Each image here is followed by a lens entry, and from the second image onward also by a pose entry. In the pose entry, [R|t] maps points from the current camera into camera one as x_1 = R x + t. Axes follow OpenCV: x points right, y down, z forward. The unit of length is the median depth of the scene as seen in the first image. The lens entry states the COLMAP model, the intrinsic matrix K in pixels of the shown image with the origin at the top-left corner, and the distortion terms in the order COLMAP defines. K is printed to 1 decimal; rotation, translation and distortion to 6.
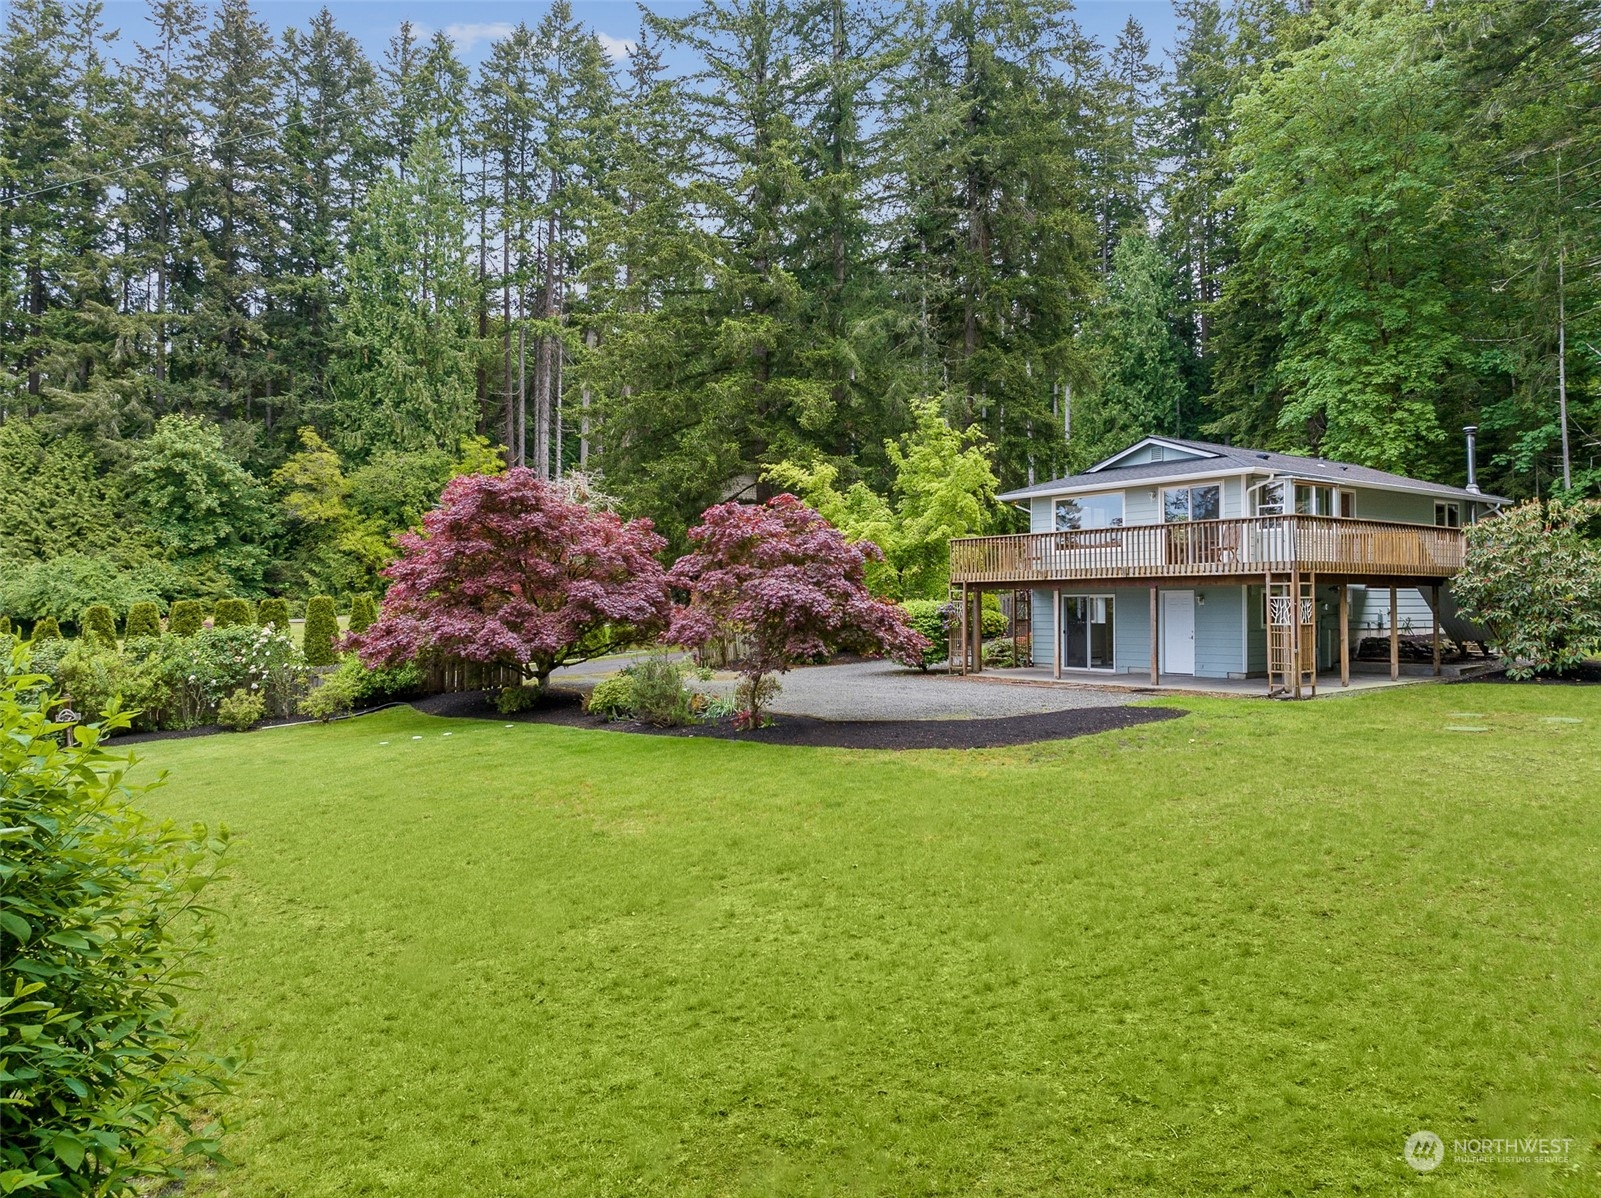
lens RADIAL K [[1092.6, 0, 807.0], [0, 1092.6, 602.0], [0, 0, 1]] dist [-0.038844, -0.003880]
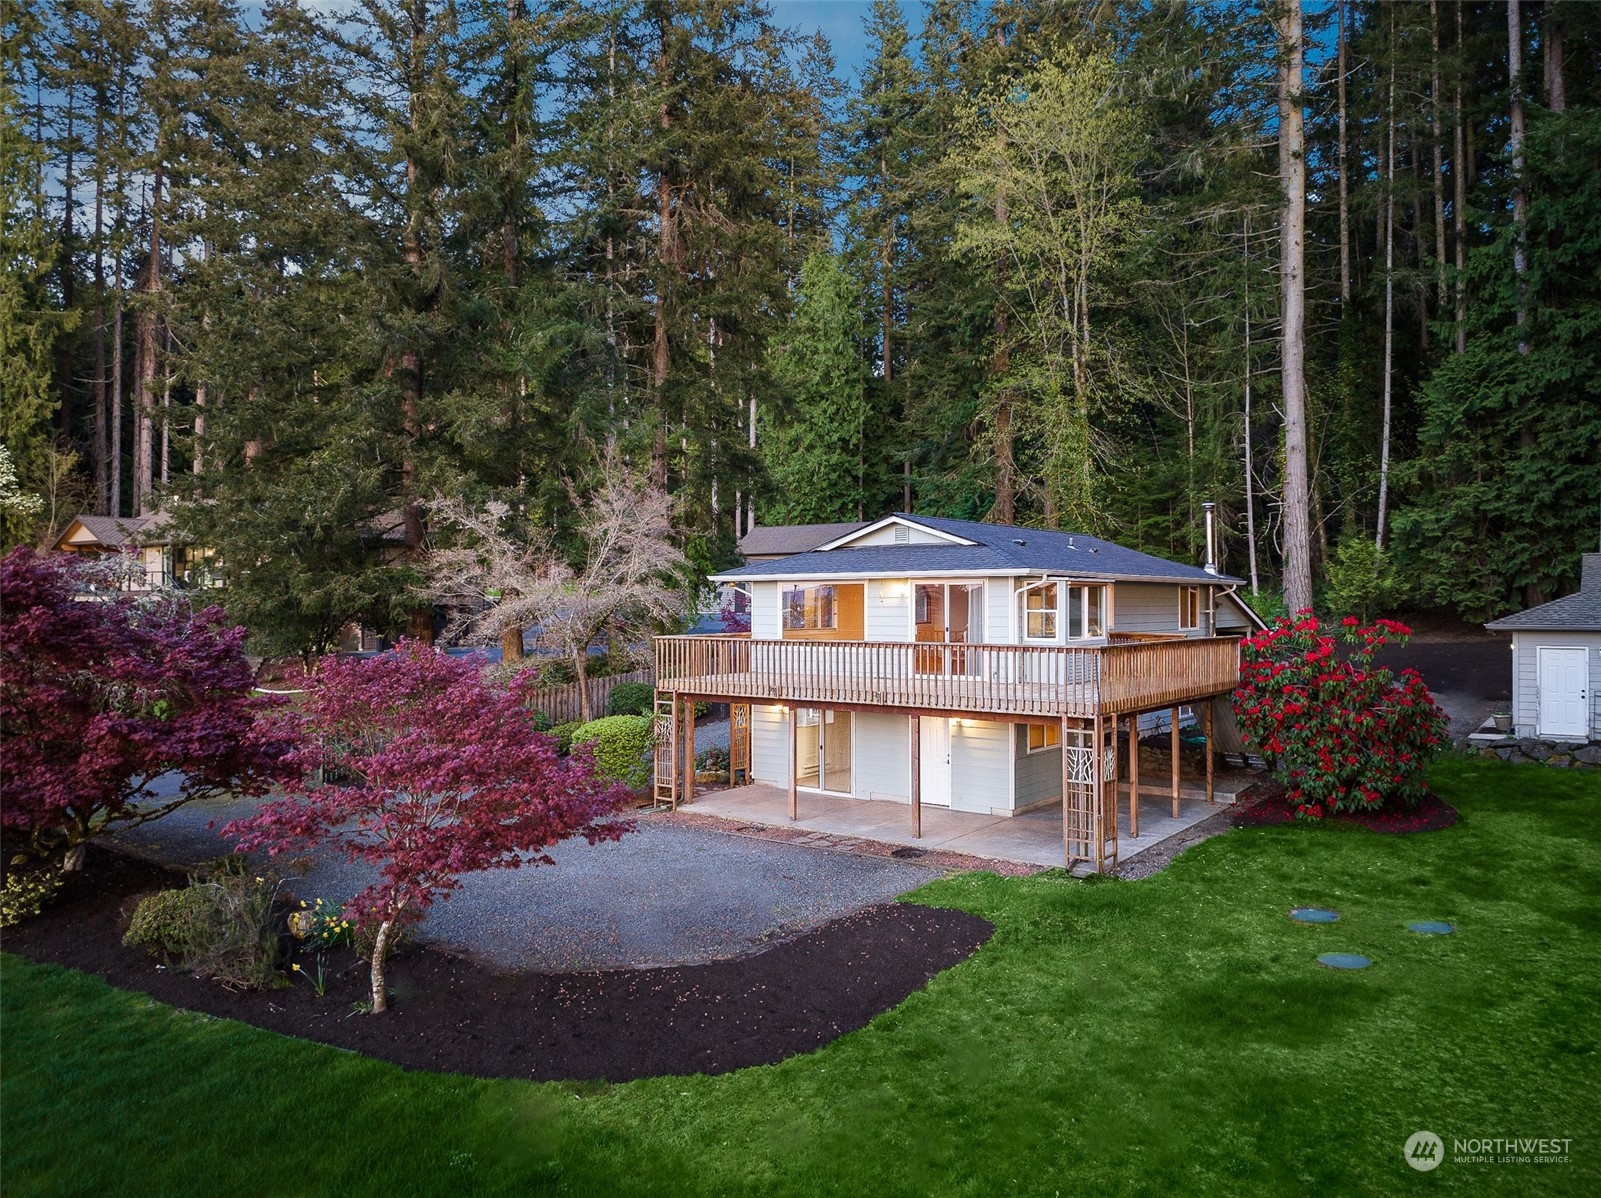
lens RADIAL K [[1113.1, 0, 800.5], [0, 1113.1, 599.0], [0, 0, 1]] dist [-0.061850, 0.028992]
pose [[0.958262, 0.003922, 0.285863, 0.000993], [-0.002907, 0.999988, -0.003973, -0.046081], [-0.285875, 0.002976, 0.958262, 0.112391]]
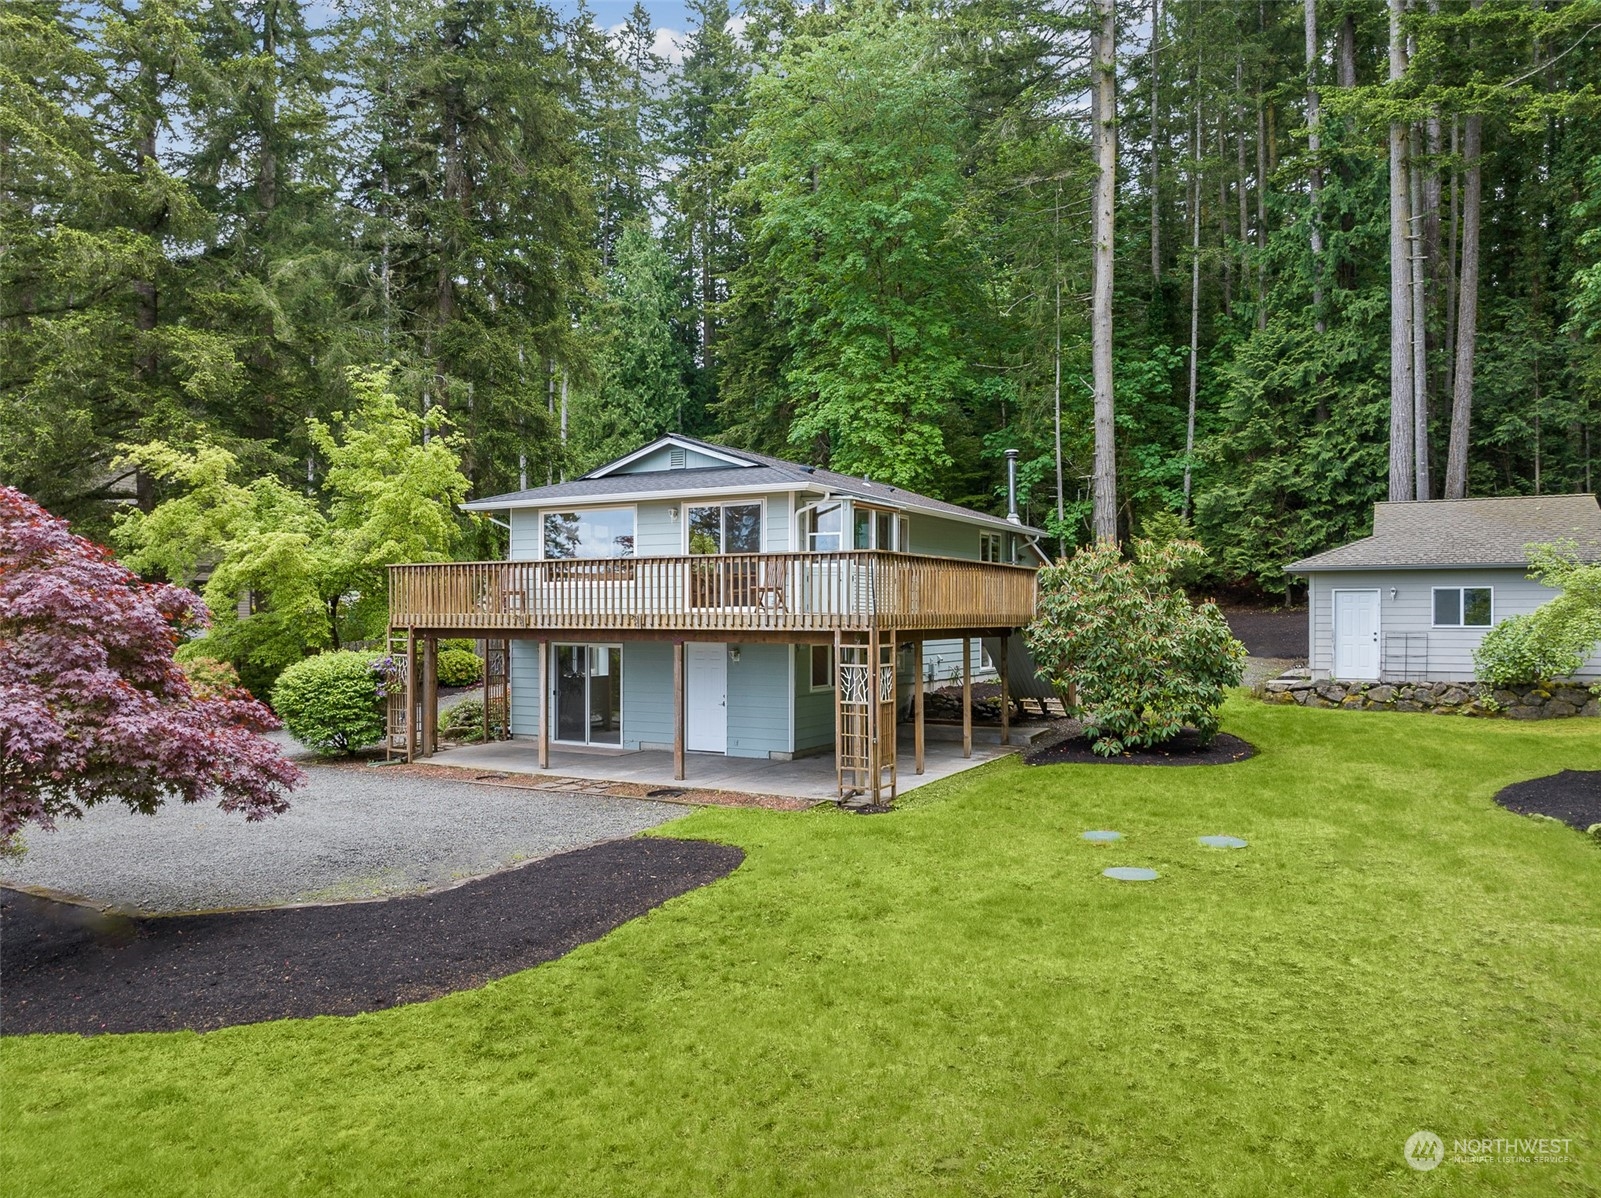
lens RADIAL K [[1129.2, 0, 805.4], [0, 1129.2, 609.5], [0, 0, 1]] dist [-0.033898, -0.005069]
pose [[0.901844, 0.006282, 0.432017, 0.035050], [-0.005098, 0.999979, -0.003900, -0.015763], [-0.432032, 0.001315, 0.901857, 0.141027]]
